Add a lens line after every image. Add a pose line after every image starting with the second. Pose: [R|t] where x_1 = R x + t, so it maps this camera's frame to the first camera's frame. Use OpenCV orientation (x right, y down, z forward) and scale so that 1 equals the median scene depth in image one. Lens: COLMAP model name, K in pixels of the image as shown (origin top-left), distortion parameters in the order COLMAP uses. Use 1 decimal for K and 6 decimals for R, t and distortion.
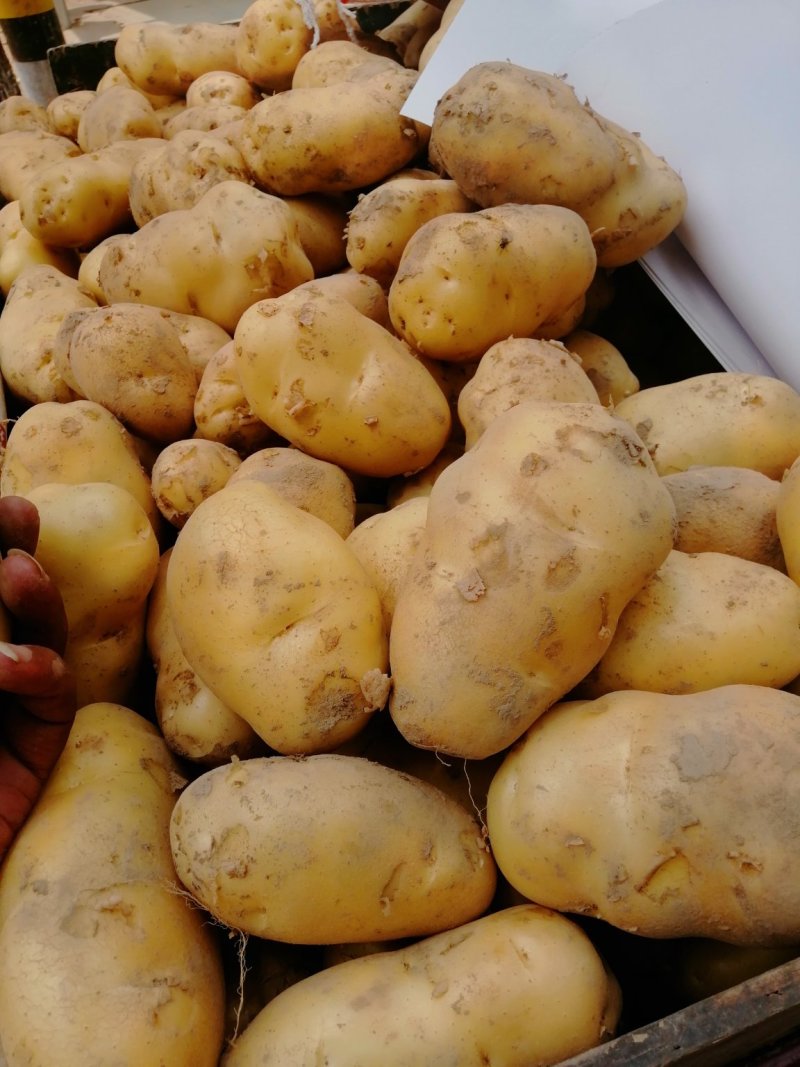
lens RADIAL K [[828.6, 0, 400.0], [0, 828.6, 533.5], [0, 0, 1]] dist [0.094836, -0.159945]
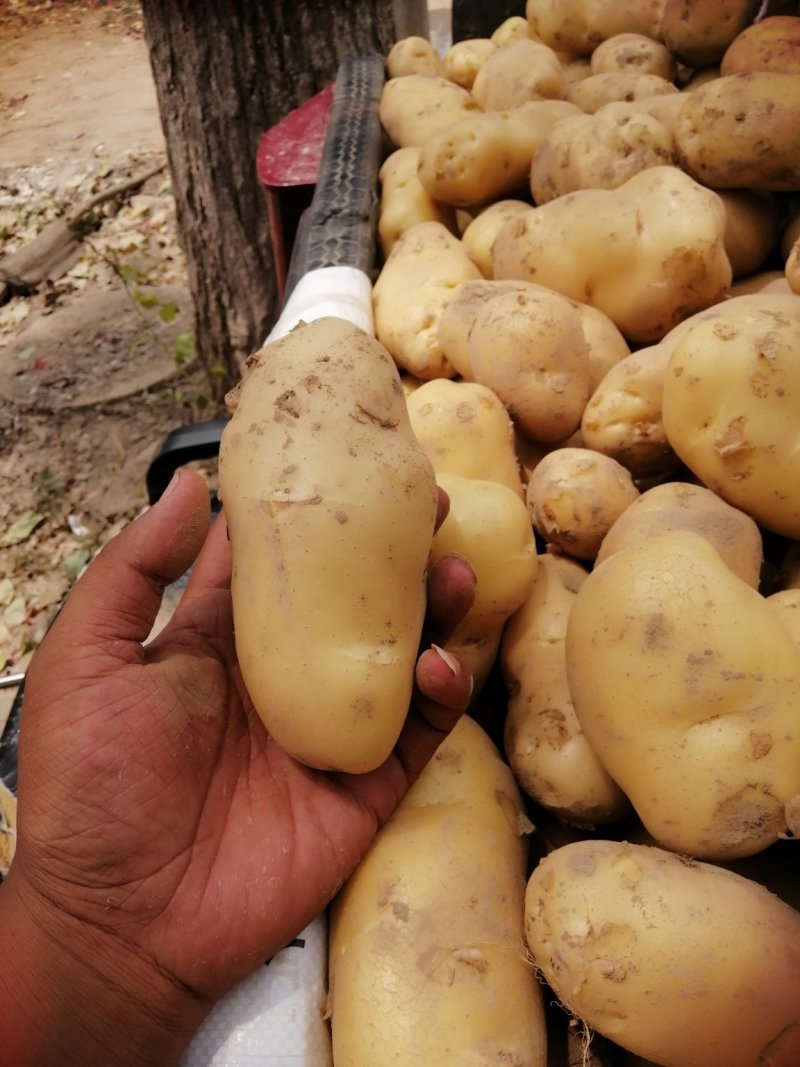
lens RADIAL K [[828.6, 0, 400.0], [0, 828.6, 533.5], [0, 0, 1]] dist [0.050154, -0.085593]
pose [[0.941320, 0.240232, -0.237078, -0.196164], [-0.227869, 0.970509, 0.078664, -0.047199], [0.248984, -0.020025, 0.968301, 0.053036]]
